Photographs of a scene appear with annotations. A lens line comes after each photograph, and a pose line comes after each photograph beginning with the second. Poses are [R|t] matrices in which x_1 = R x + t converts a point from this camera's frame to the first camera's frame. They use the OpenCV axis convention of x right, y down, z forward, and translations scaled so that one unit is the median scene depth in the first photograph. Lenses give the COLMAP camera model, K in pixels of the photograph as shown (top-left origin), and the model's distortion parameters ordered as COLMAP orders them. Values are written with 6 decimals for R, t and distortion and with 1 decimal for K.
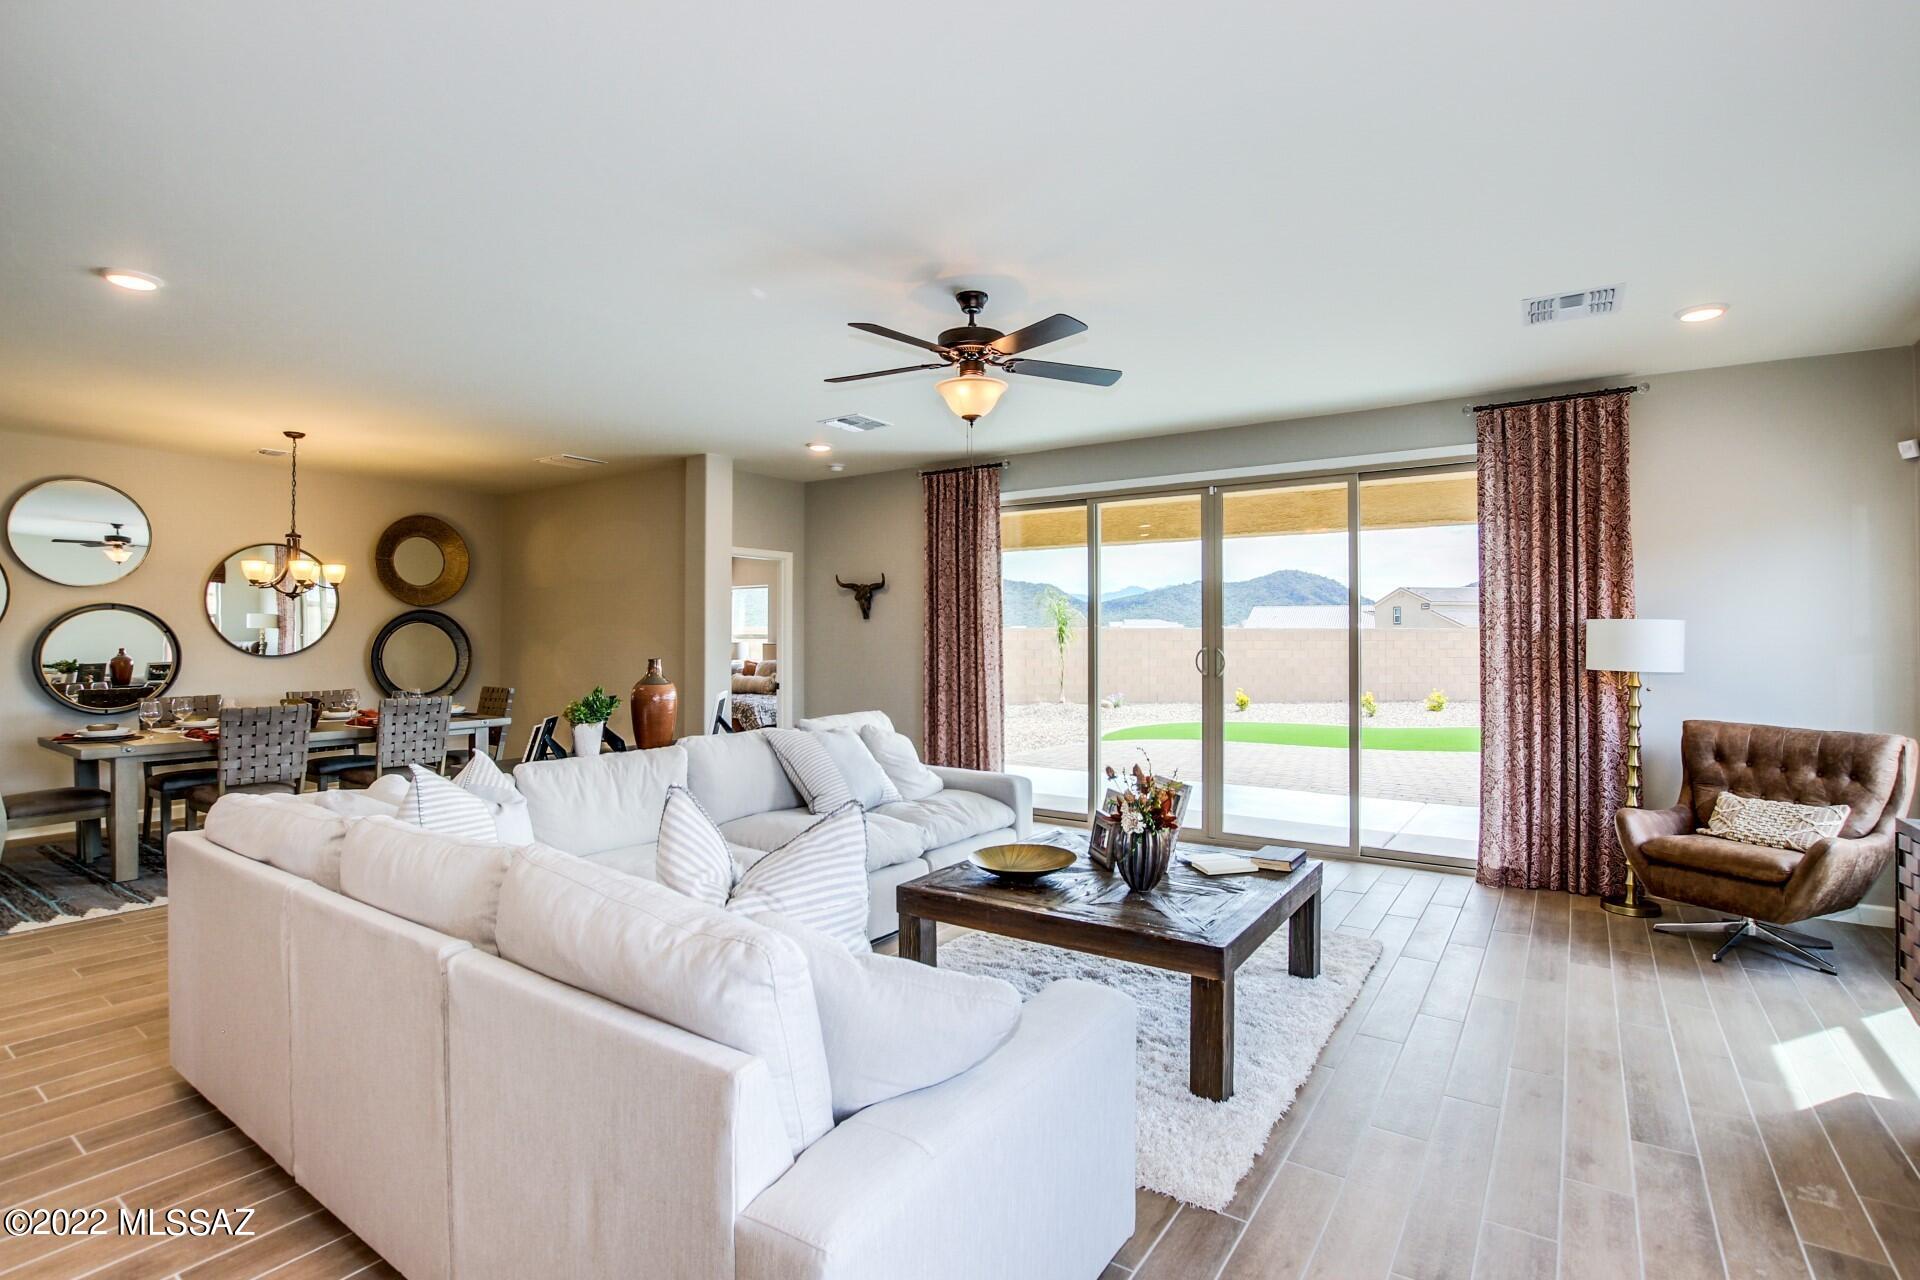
lens RADIAL K [[907.1, 0, 956.5], [0, 907.1, 624.4], [0, 0, 1]] dist [-0.034910, -0.000222]
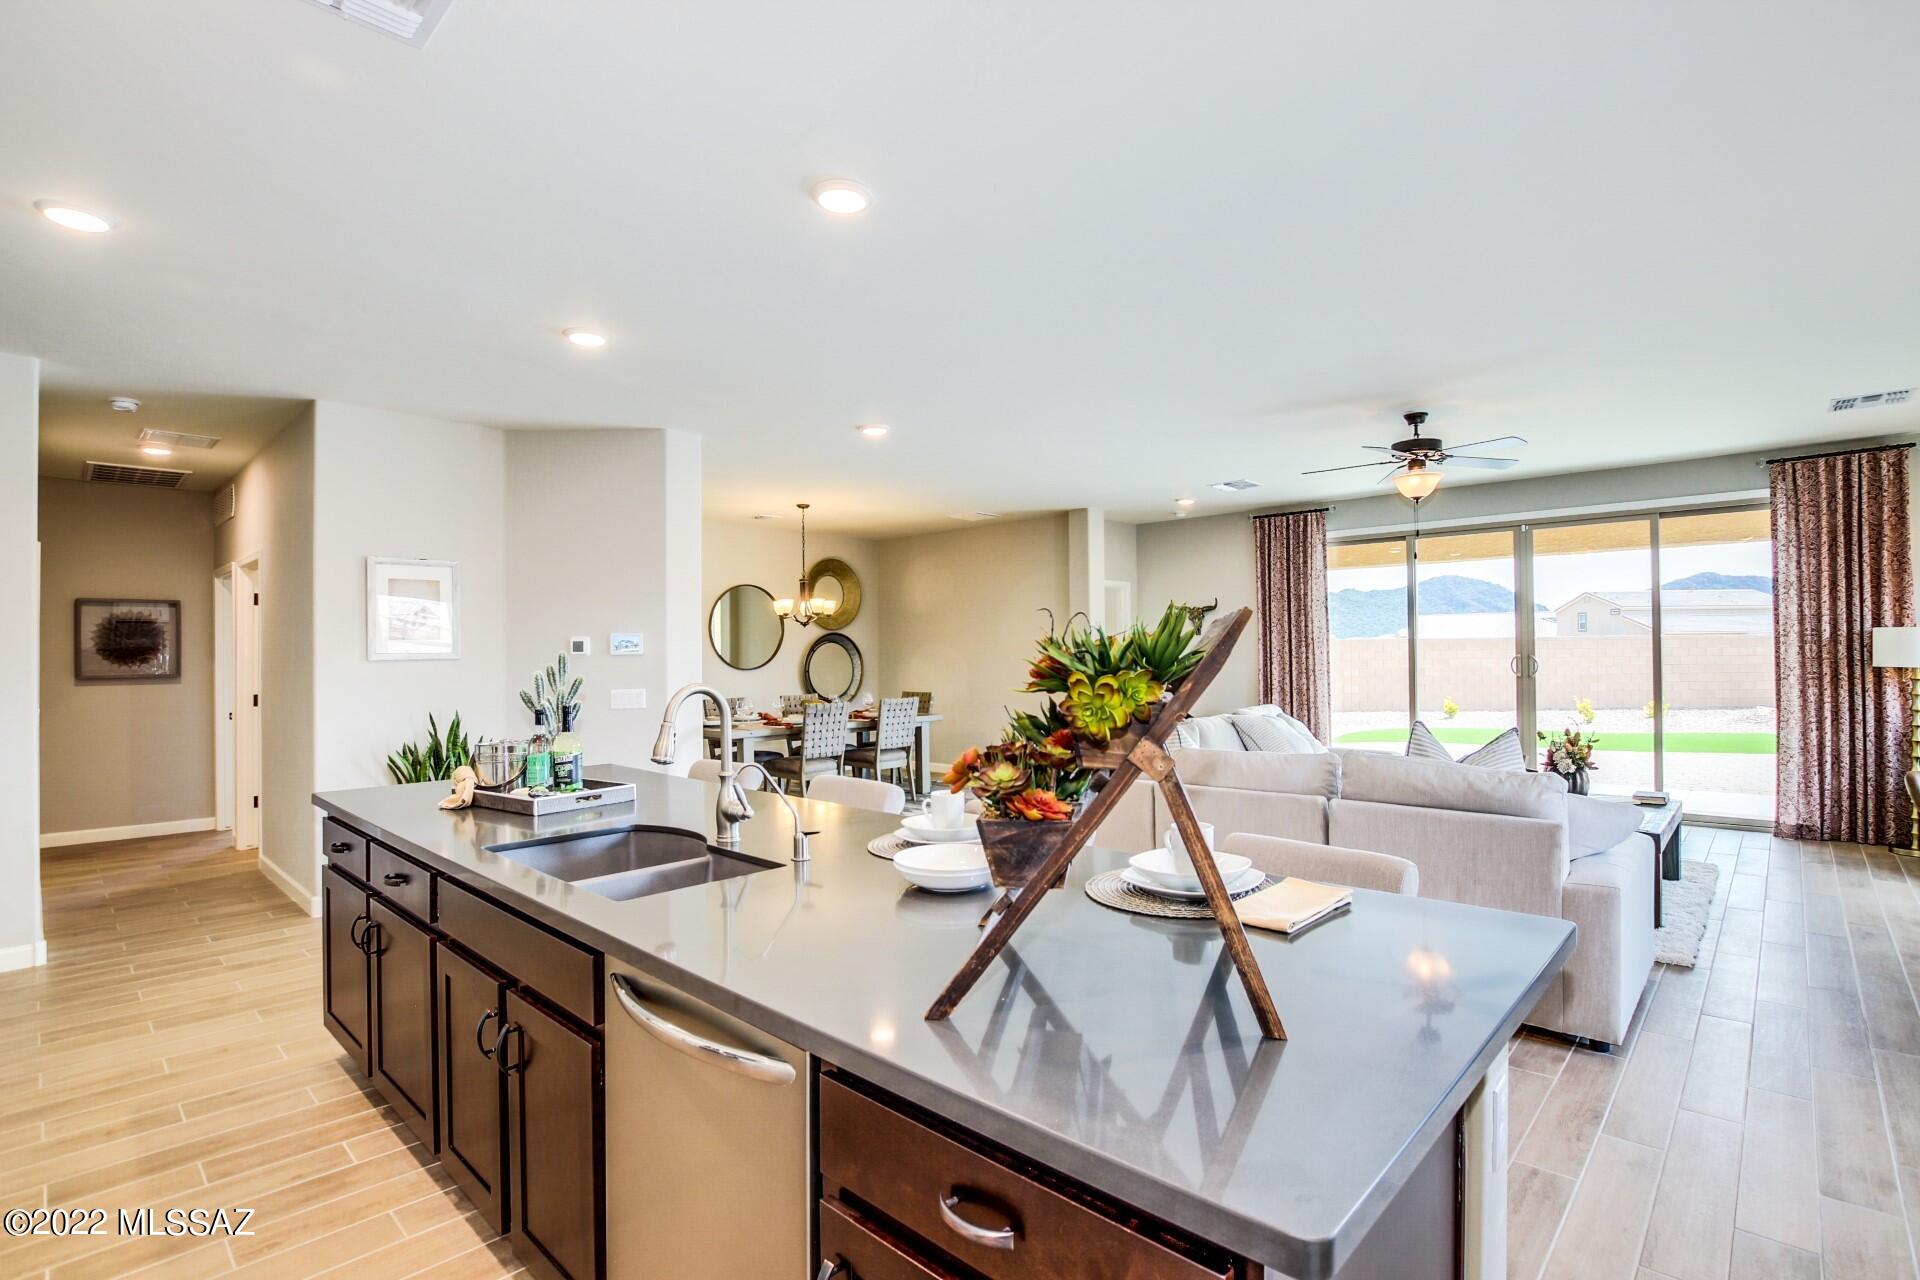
lens RADIAL K [[904.0, 0, 957.1], [0, 904.0, 643.1], [0, 0, 1]] dist [-0.028191, 0.000954]
pose [[0.988757, -0.013511, -0.148920, -0.383691], [0.014156, 0.999894, 0.003270, -0.005691], [0.148860, -0.005341, 0.988844, -0.417475]]
